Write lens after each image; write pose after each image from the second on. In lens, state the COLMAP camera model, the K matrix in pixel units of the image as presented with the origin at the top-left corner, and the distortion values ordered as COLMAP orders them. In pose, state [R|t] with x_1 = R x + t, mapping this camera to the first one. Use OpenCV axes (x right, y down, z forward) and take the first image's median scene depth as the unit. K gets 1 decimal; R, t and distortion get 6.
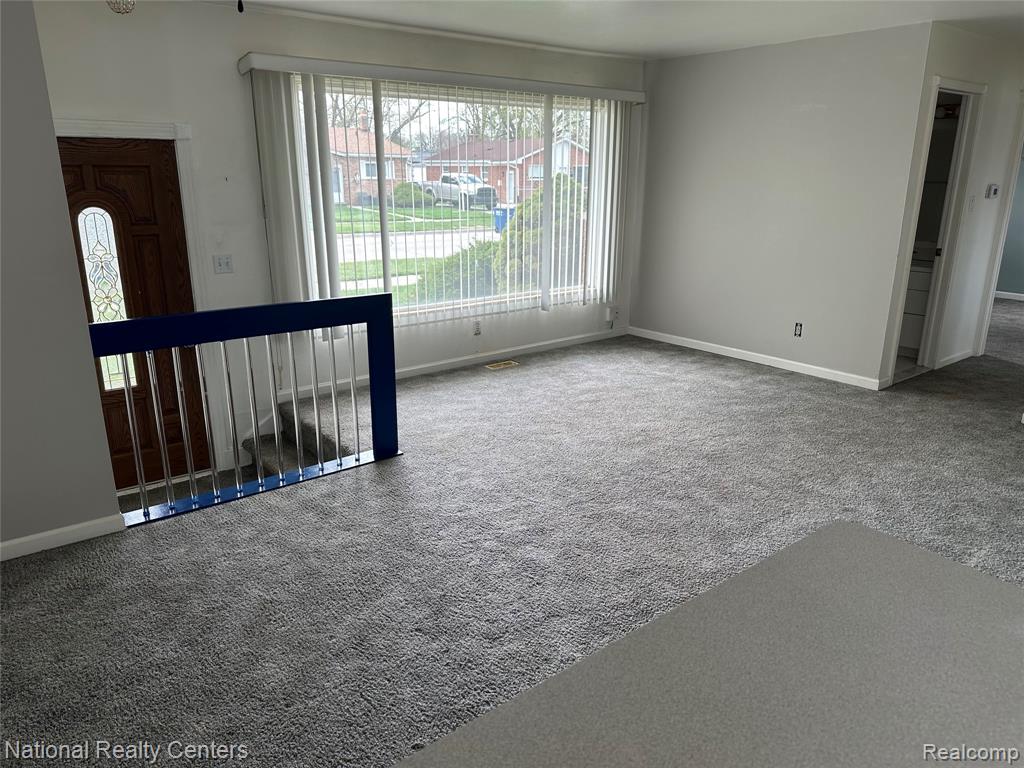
lens RADIAL K [[726.5, 0, 512.0], [0, 726.5, 384.0], [0, 0, 1]] dist [0.136925, -0.199142]
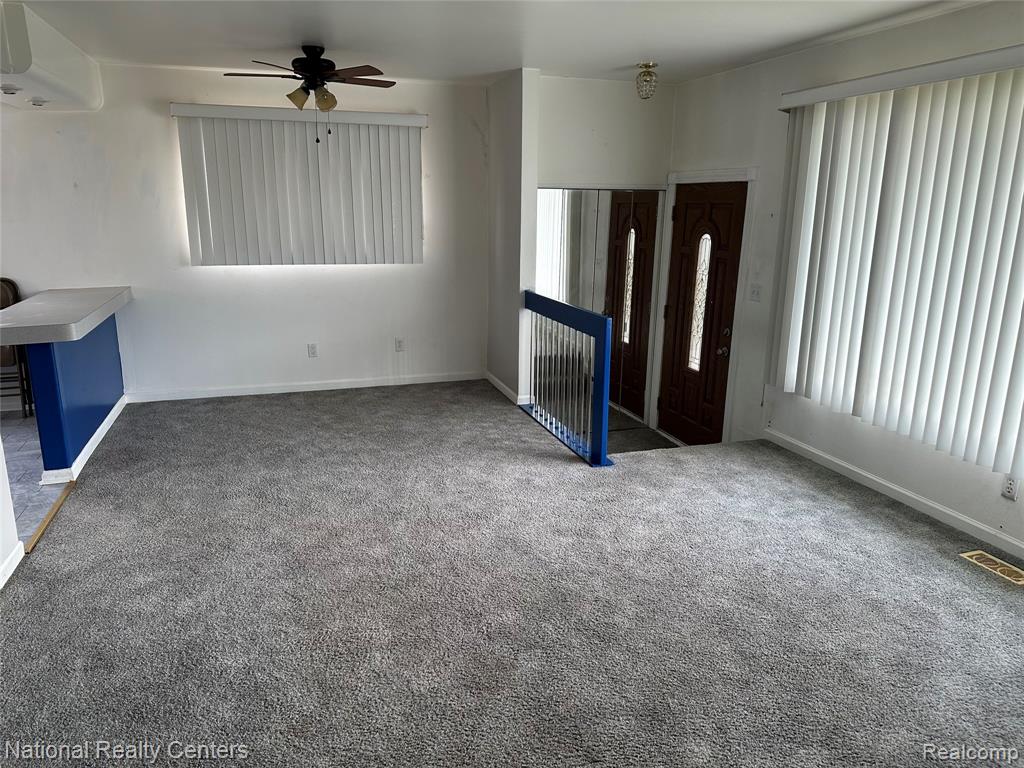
lens RADIAL K [[726.5, 0, 512.0], [0, 726.5, 384.0], [0, 0, 1]] dist [0.136925, -0.199142]
pose [[-0.369176, 0.220706, -0.902772, 0.787822], [-0.260971, 0.907688, 0.328628, -0.317872], [0.891966, 0.356918, -0.277499, 1.081820]]
